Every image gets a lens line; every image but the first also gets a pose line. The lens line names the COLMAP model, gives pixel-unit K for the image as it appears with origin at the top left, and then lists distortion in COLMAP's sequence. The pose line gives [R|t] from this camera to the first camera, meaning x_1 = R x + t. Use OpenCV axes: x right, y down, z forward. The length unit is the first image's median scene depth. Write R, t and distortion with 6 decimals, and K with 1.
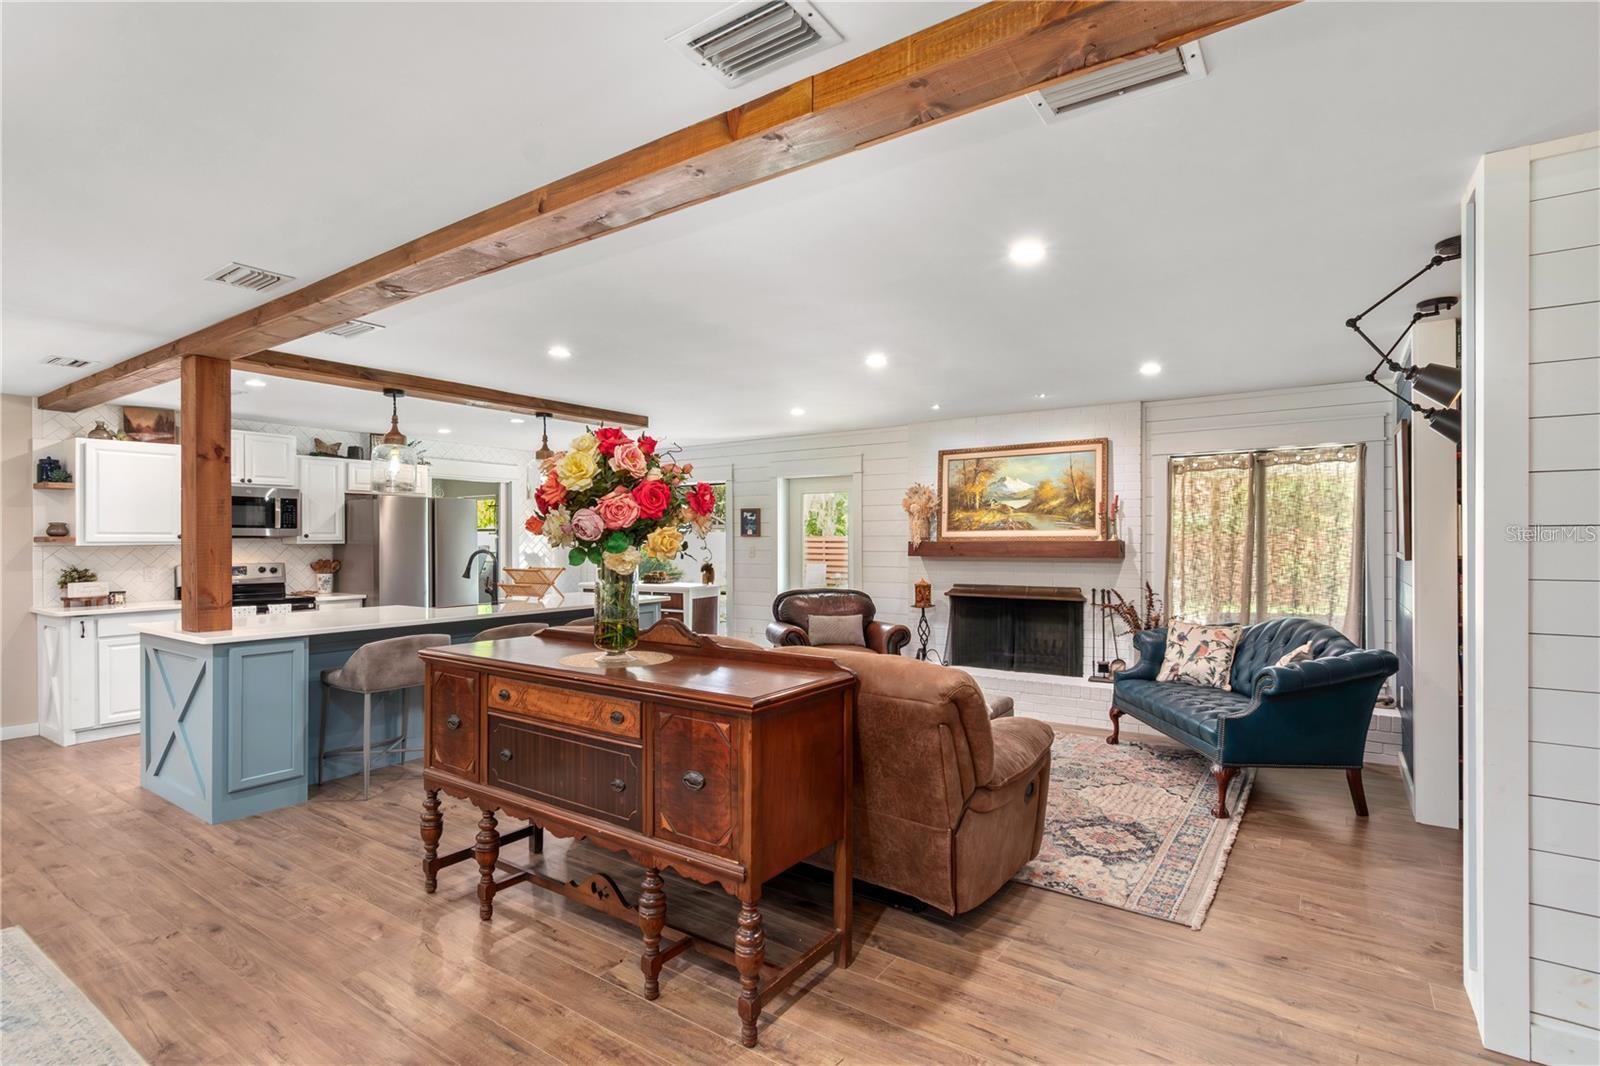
lens RADIAL K [[764.5, 0, 813.5], [0, 764.5, 526.3], [0, 0, 1]] dist [0.001974, -0.002084]
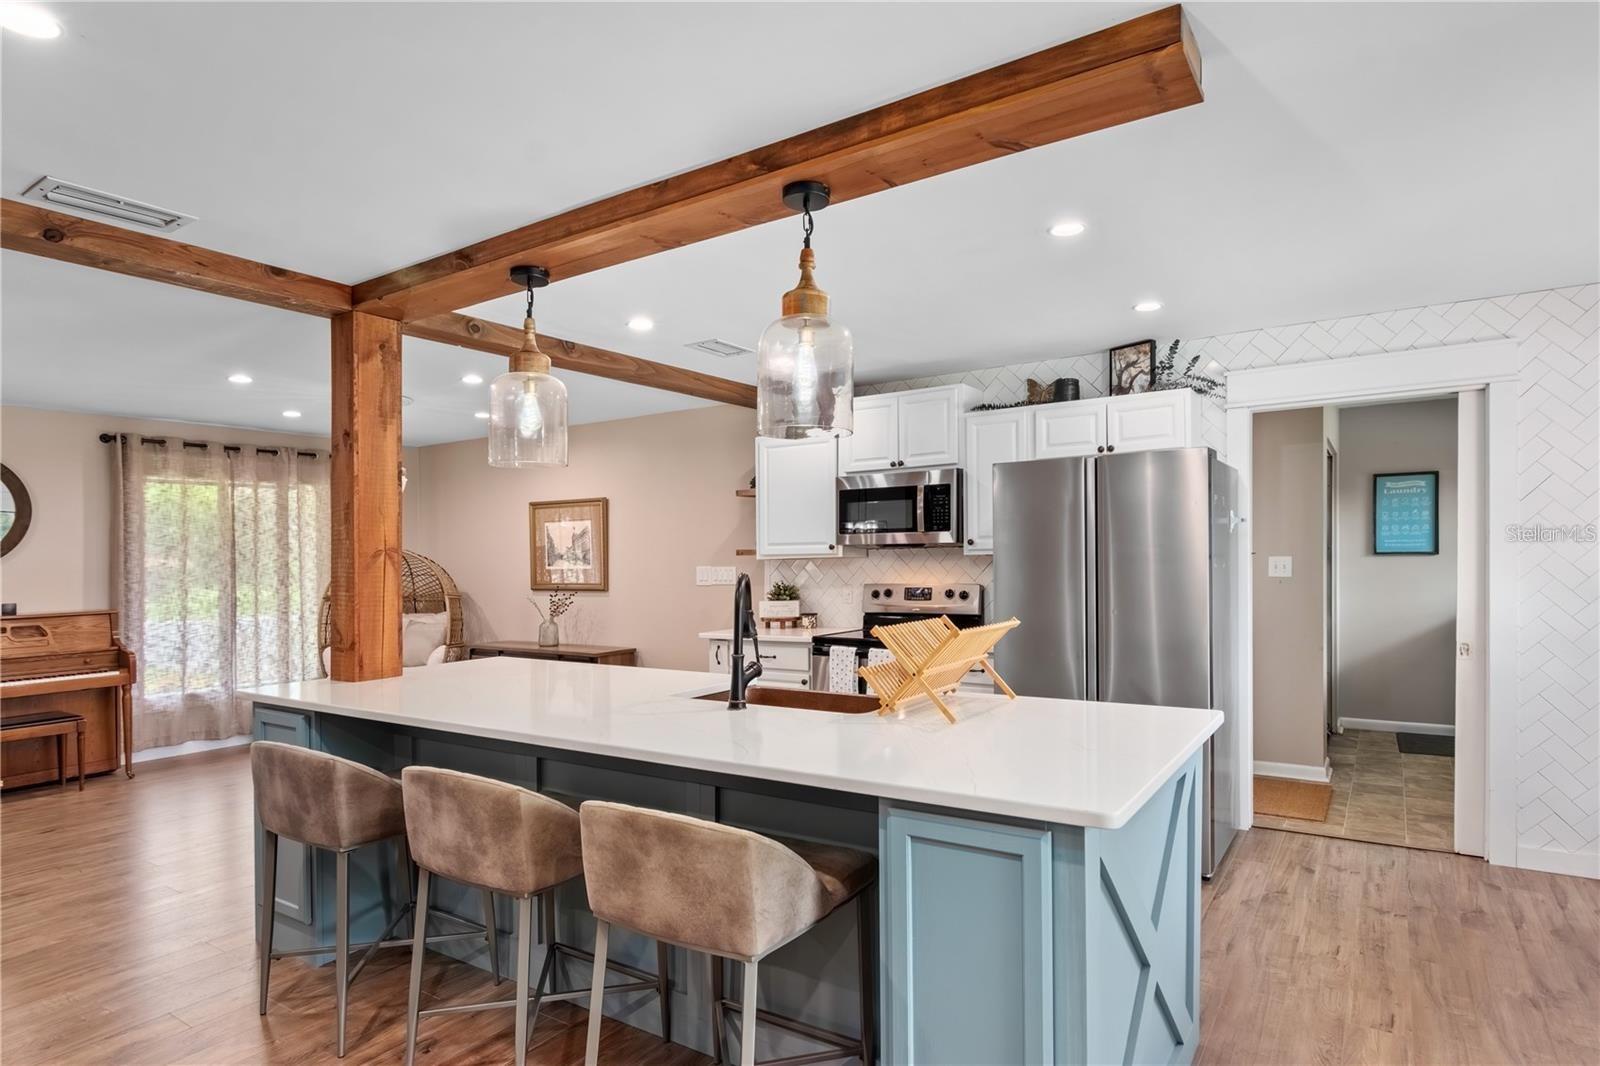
lens RADIAL K [[883.9, 0, 815.1], [0, 883.9, 536.8], [0, 0, 1]] dist [0.000508, -0.002772]
pose [[0.023709, -0.018910, -0.999540, 0.050100], [0.036973, 0.999154, -0.018025, 0.018884], [0.999035, -0.036529, 0.024388, 0.970739]]
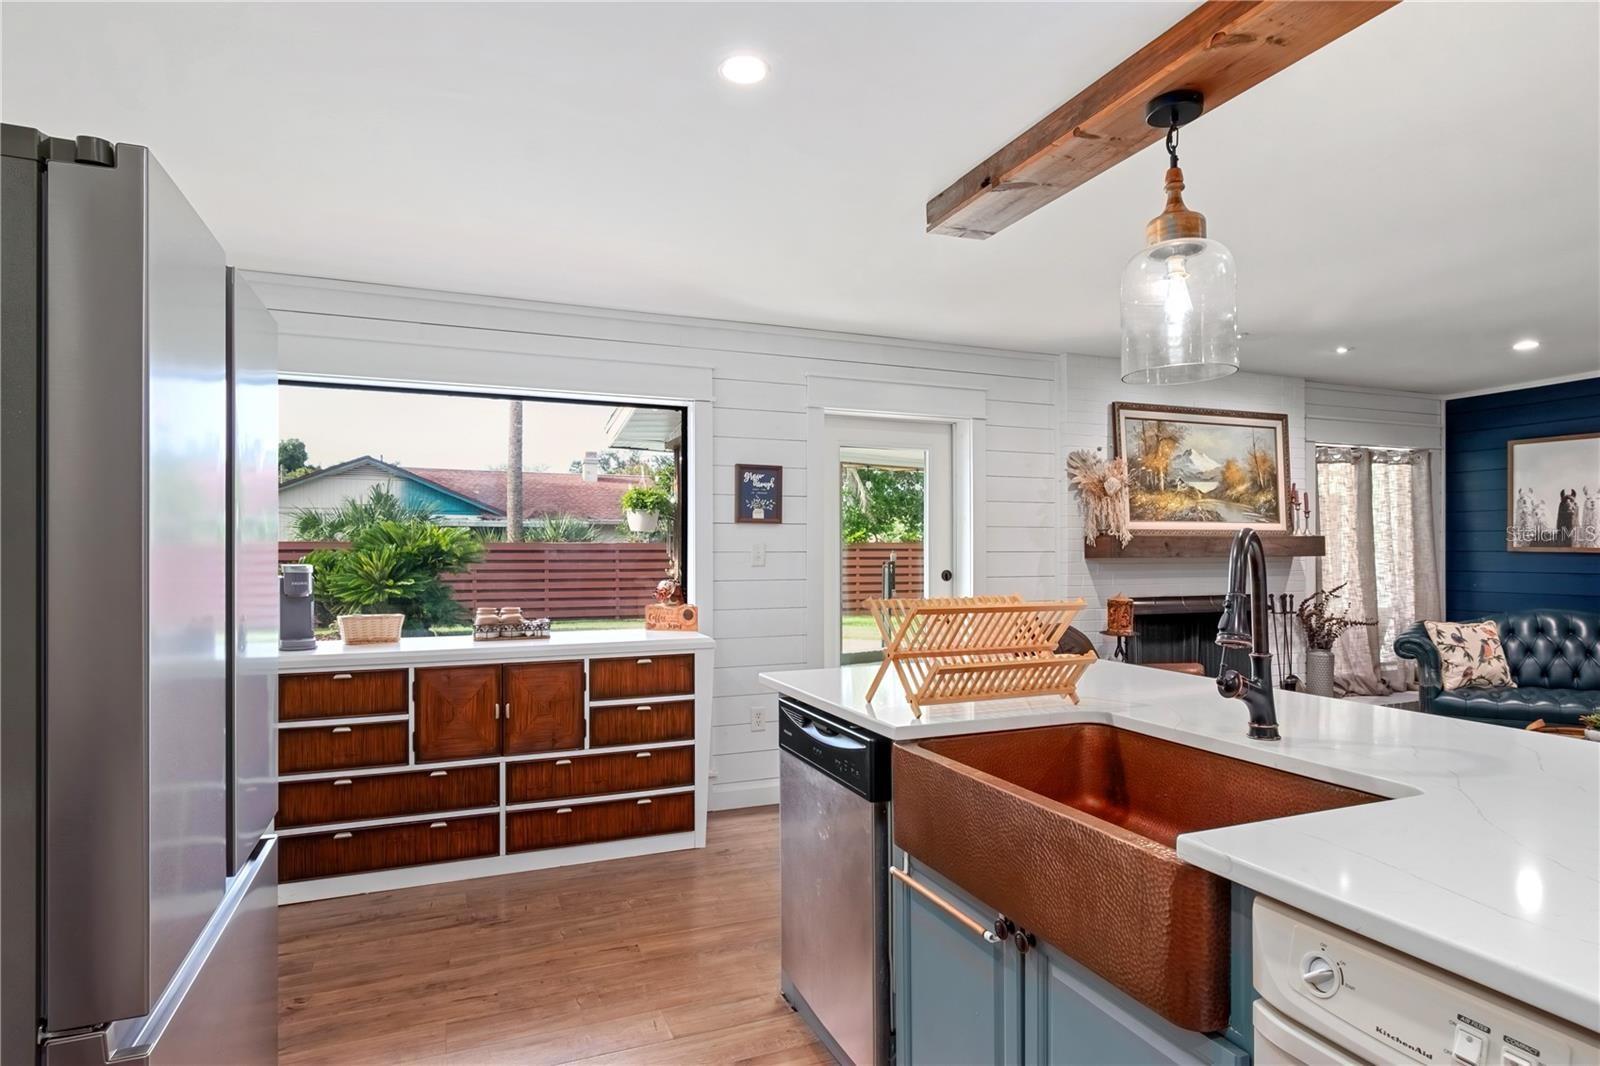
lens RADIAL K [[883.9, 0, 811.4], [0, 883.9, 546.3], [0, 0, 1]] dist [0.000508, -0.002772]
pose [[0.548422, 0.006368, 0.836177, -0.722435], [-0.016071, 0.999867, 0.002926, 0.035250], [-0.836047, -0.015043, 0.548452, 0.903564]]
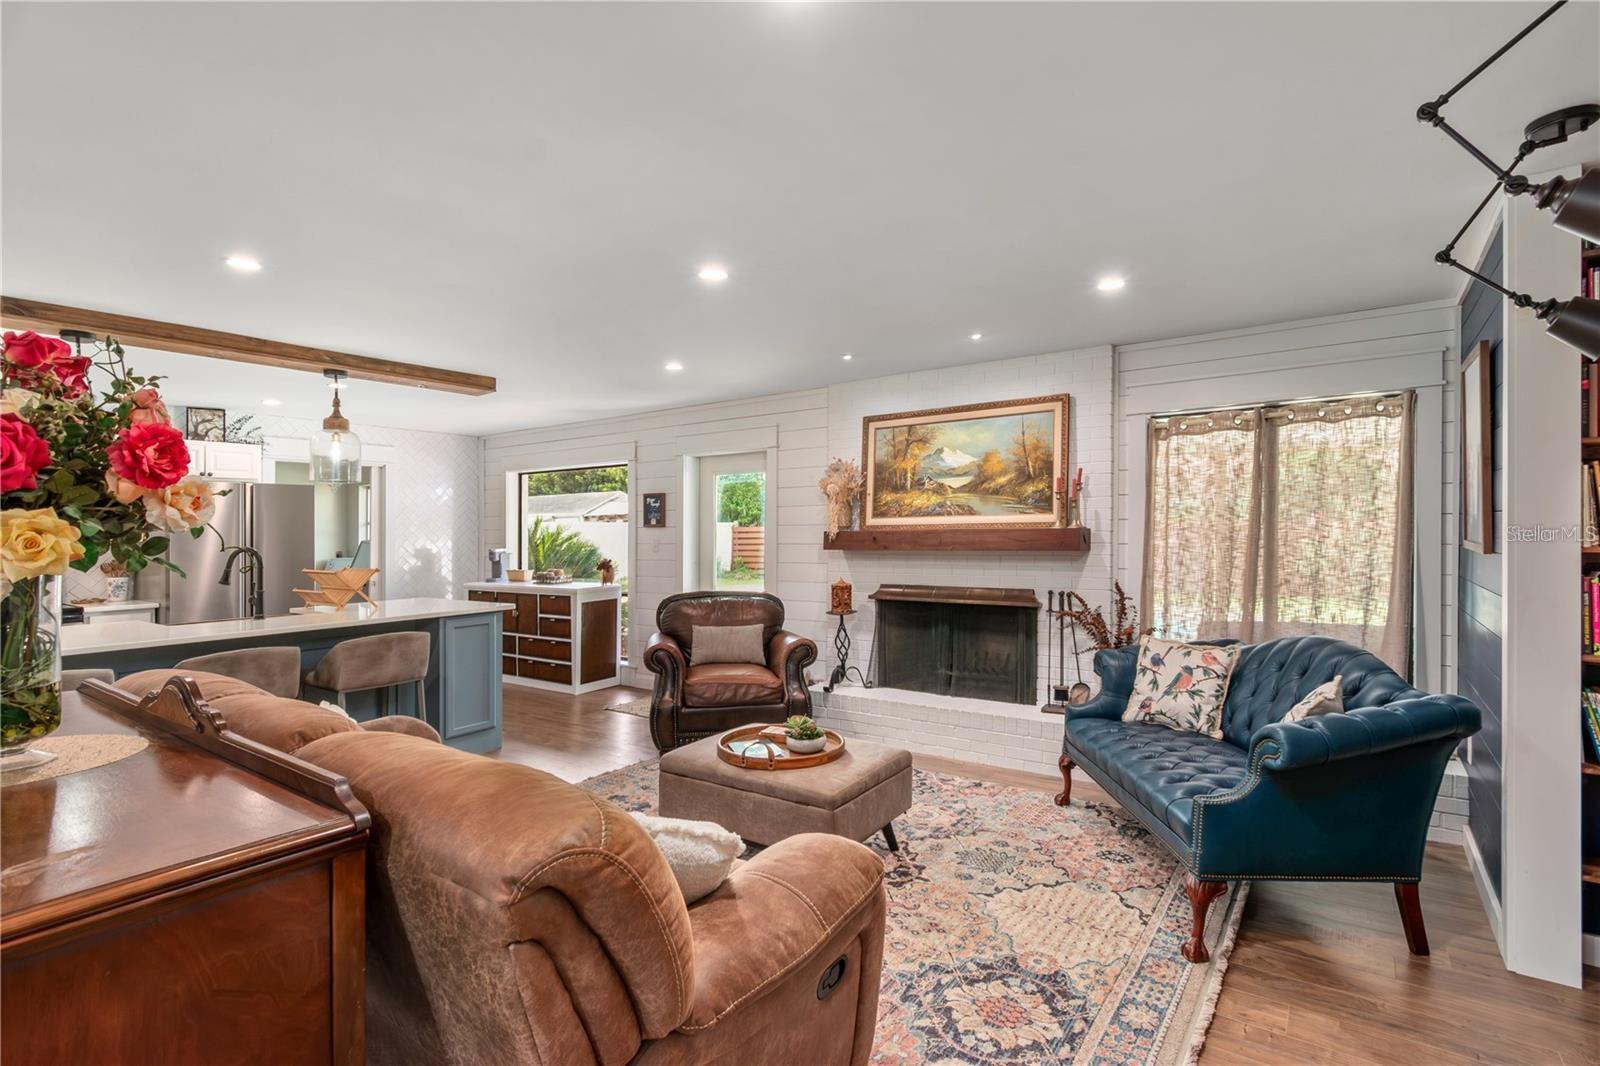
lens RADIAL K [[764.5, 0, 813.2], [0, 764.5, 535.4], [0, 0, 1]] dist [0.001974, -0.002084]
pose [[0.999752, -0.008941, -0.020387, 0.145049], [0.009459, 0.999631, 0.025461, 0.004044], [0.020152, -0.025648, 0.999468, 0.230133]]
